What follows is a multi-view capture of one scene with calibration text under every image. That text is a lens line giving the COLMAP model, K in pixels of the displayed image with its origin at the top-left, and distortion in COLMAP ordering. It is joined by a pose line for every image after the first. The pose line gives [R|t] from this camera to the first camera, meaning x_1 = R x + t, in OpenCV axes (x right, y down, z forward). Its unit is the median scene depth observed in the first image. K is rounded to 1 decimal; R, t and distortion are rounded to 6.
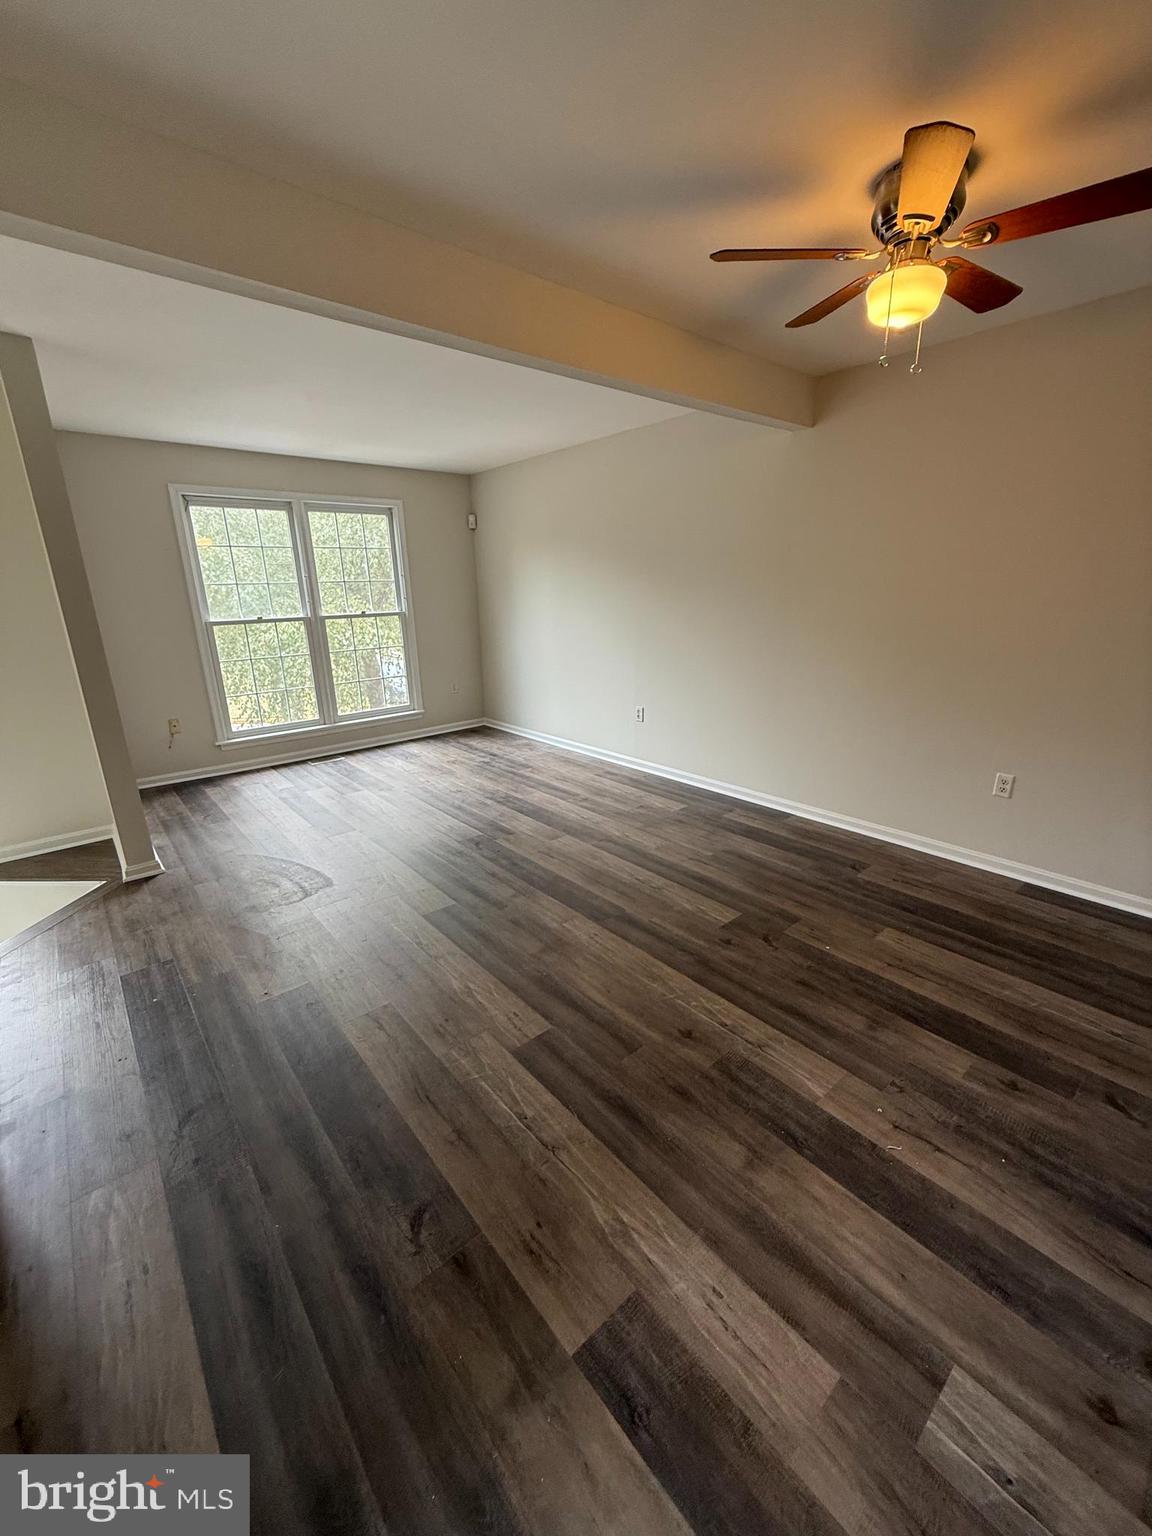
lens RADIAL K [[611.6, 0, 578.8], [0, 611.6, 769.7], [0, 0, 1]] dist [-0.003635, -0.000248]
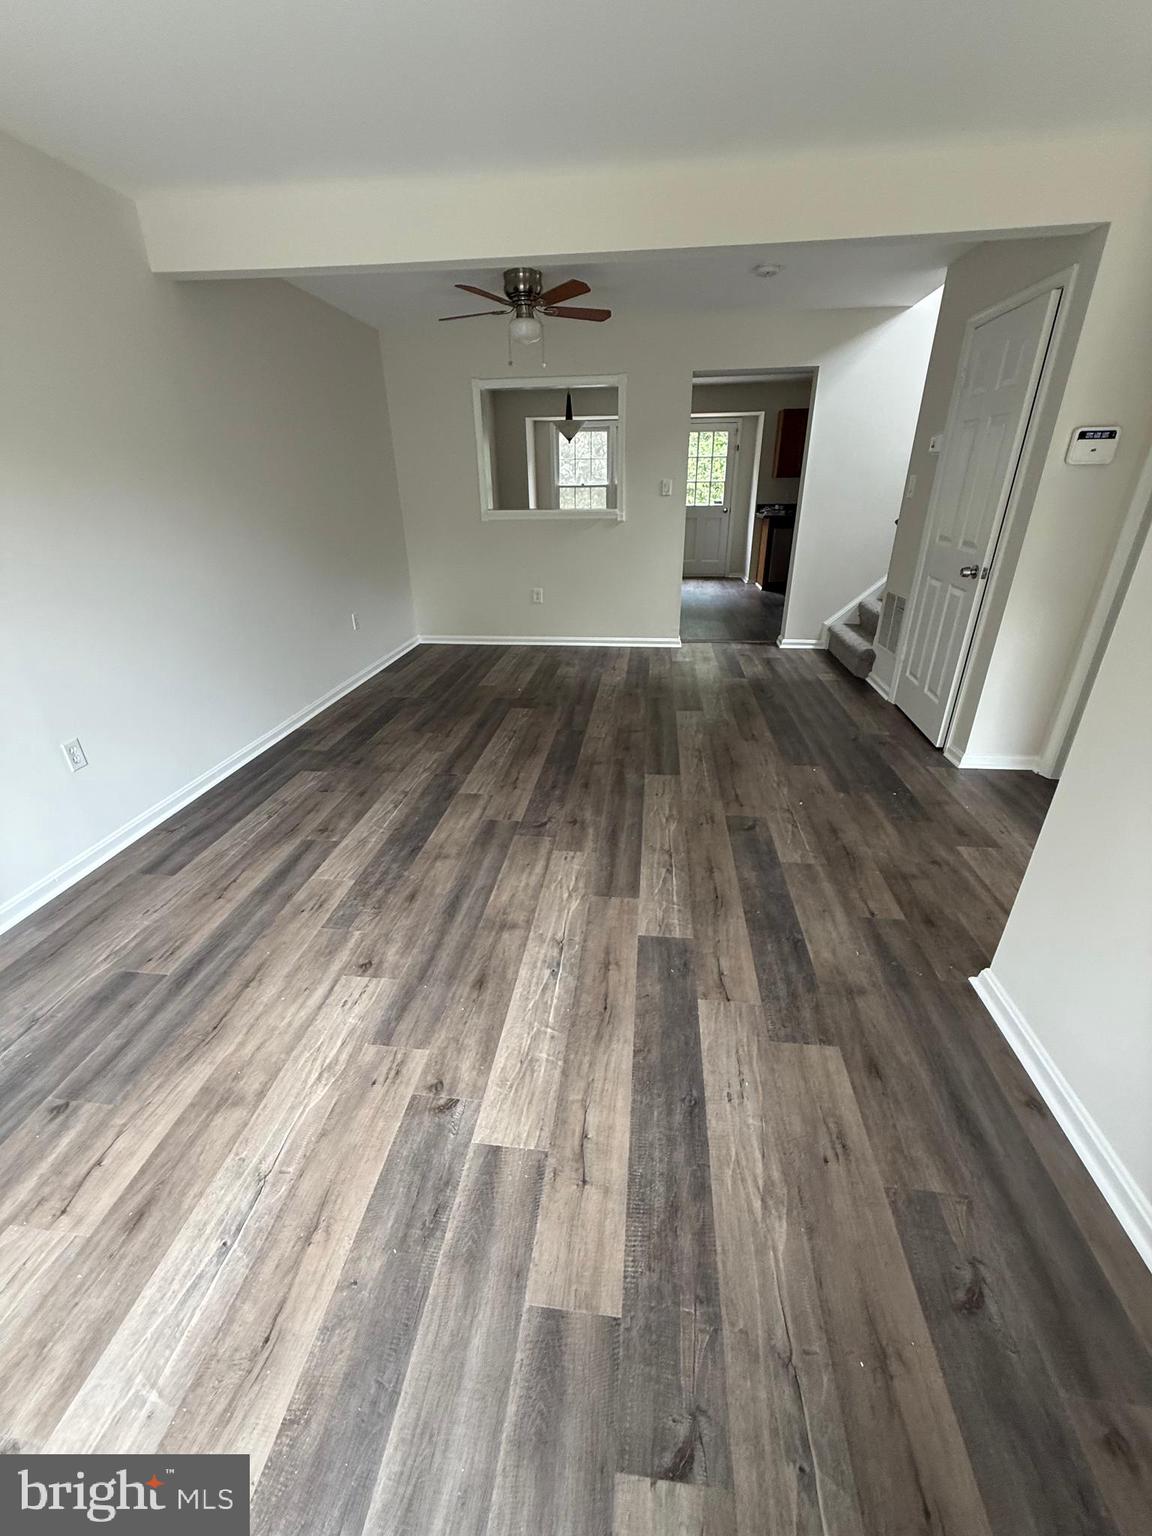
lens RADIAL K [[611.6, 0, 585.6], [0, 611.6, 758.7], [0, 0, 1]] dist [-0.003635, -0.000248]
pose [[-0.685083, -0.275115, 0.674517, -0.786781], [0.238413, 0.790271, 0.564475, -0.408992], [-0.688347, 0.547525, -0.475810, 1.450249]]
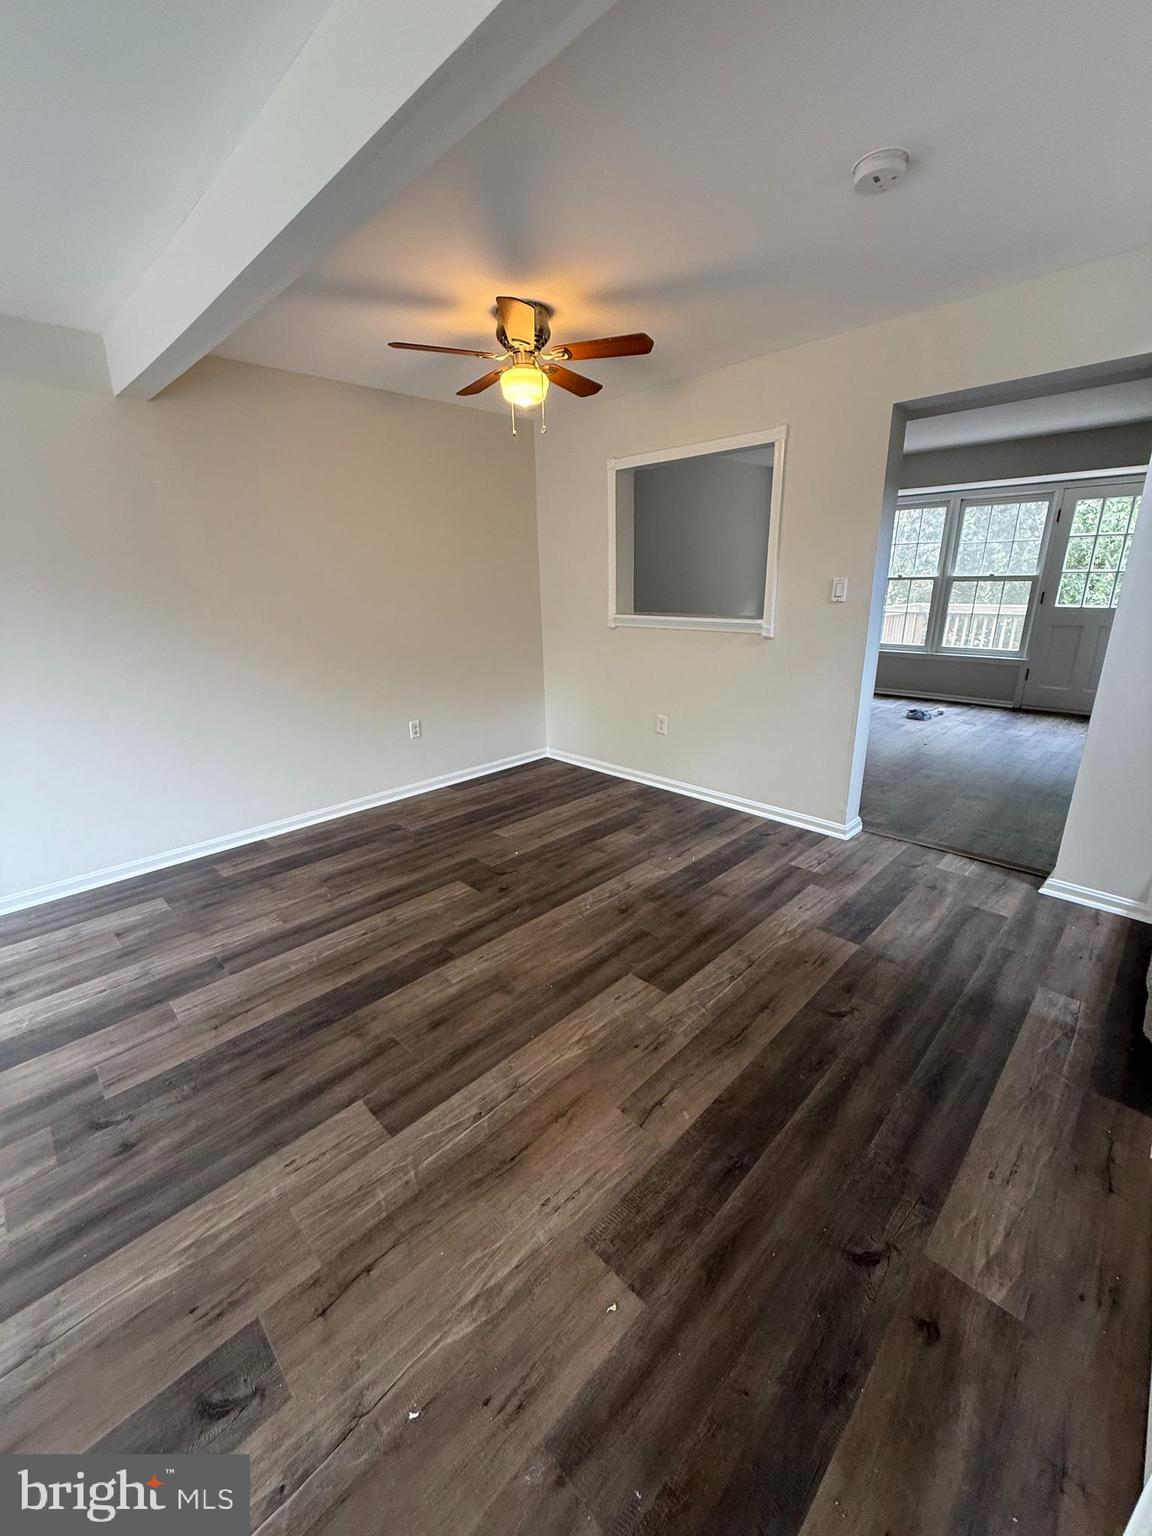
lens RADIAL K [[611.6, 0, 580.2], [0, 611.6, 768.1], [0, 0, 1]] dist [-0.003635, -0.000248]
pose [[-0.081101, -0.279610, 0.956682, -0.646927], [0.312179, 0.904422, 0.290800, -0.171271], [-0.946555, 0.322241, 0.013938, 0.626027]]
